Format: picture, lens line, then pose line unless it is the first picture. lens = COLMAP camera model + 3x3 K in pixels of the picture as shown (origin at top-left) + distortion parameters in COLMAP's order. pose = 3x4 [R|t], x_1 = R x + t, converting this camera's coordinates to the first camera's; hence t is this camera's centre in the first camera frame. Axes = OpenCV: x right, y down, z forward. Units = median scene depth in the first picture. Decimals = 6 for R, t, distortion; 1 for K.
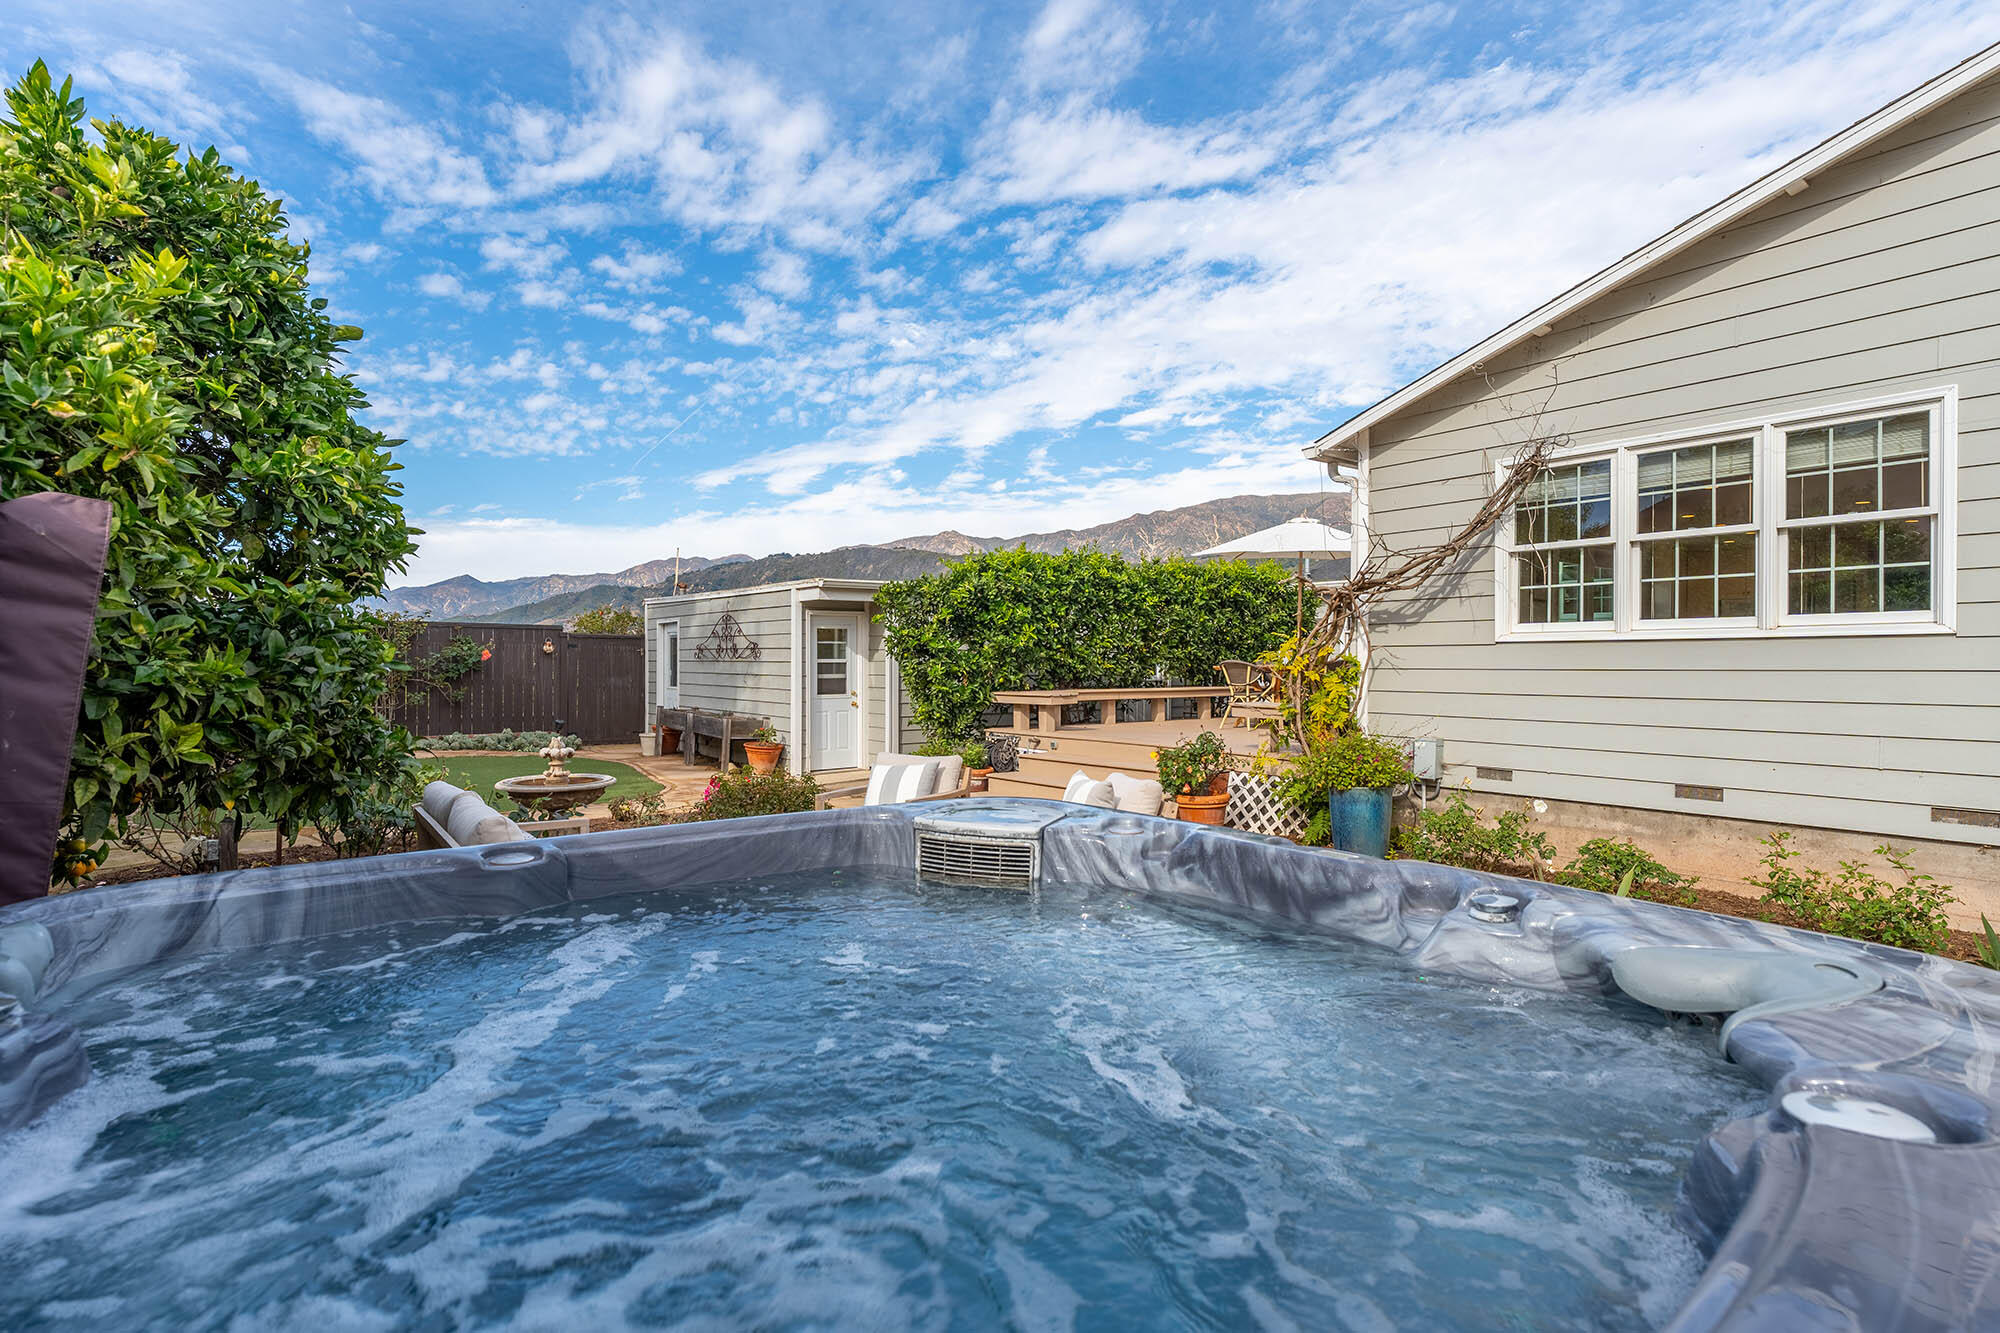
lens RADIAL K [[983.0, 0, 990.0], [0, 983.0, 662.8], [0, 0, 1]] dist [-0.003010, 0.000349]
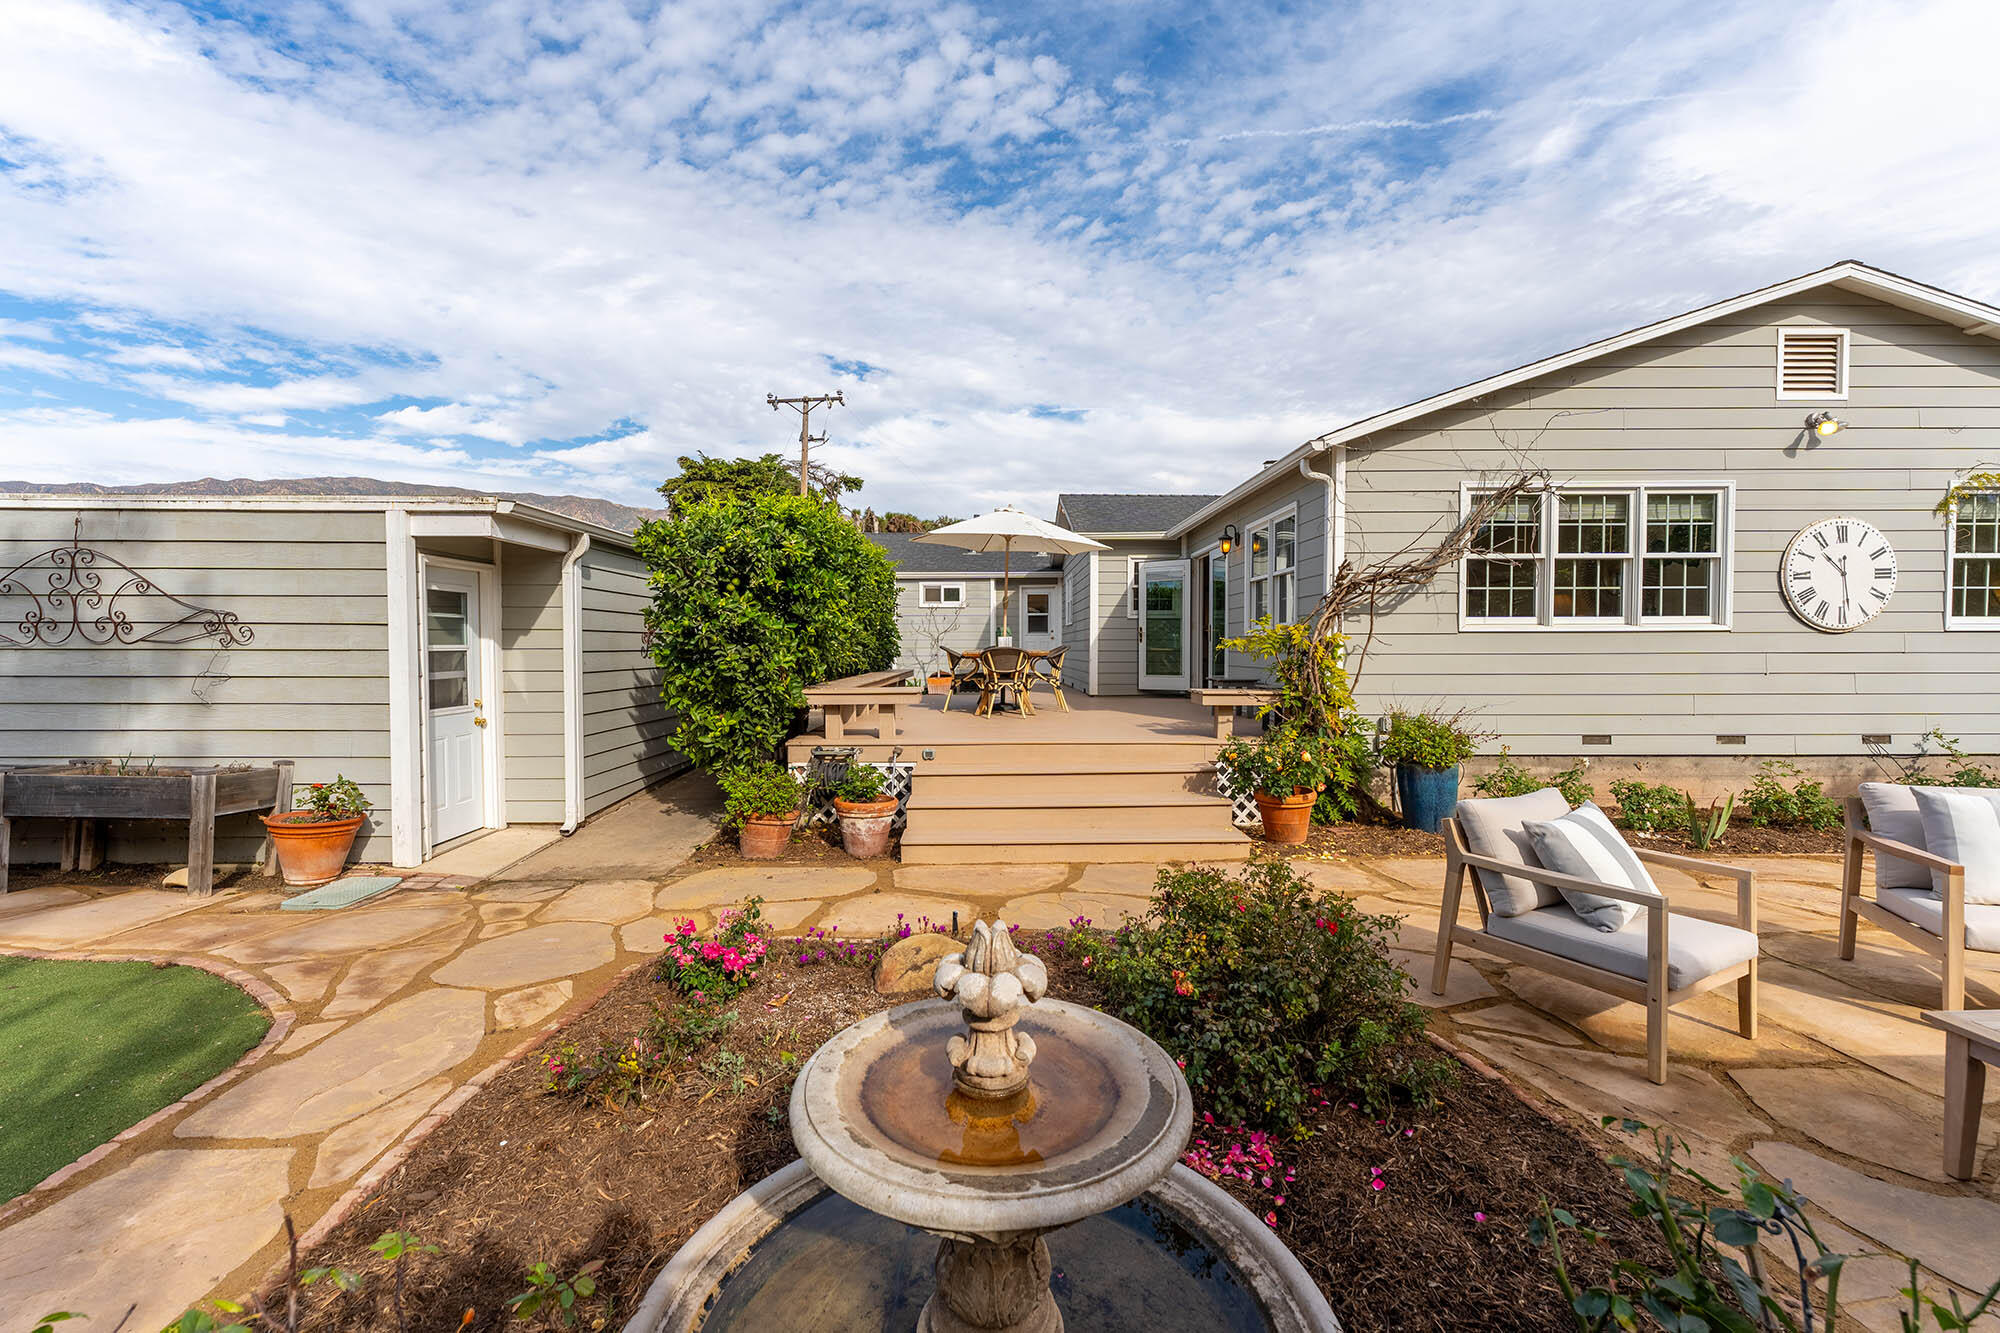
lens RADIAL K [[801.8, 0, 1011.2], [0, 801.8, 671.6], [0, 0, 1]] dist [0.000672, -0.000675]
pose [[0.597031, -0.024108, 0.801856, -0.691579], [0.002535, 0.999600, 0.028166, -0.001344], [-0.802214, -0.014783, 0.596853, 0.956331]]
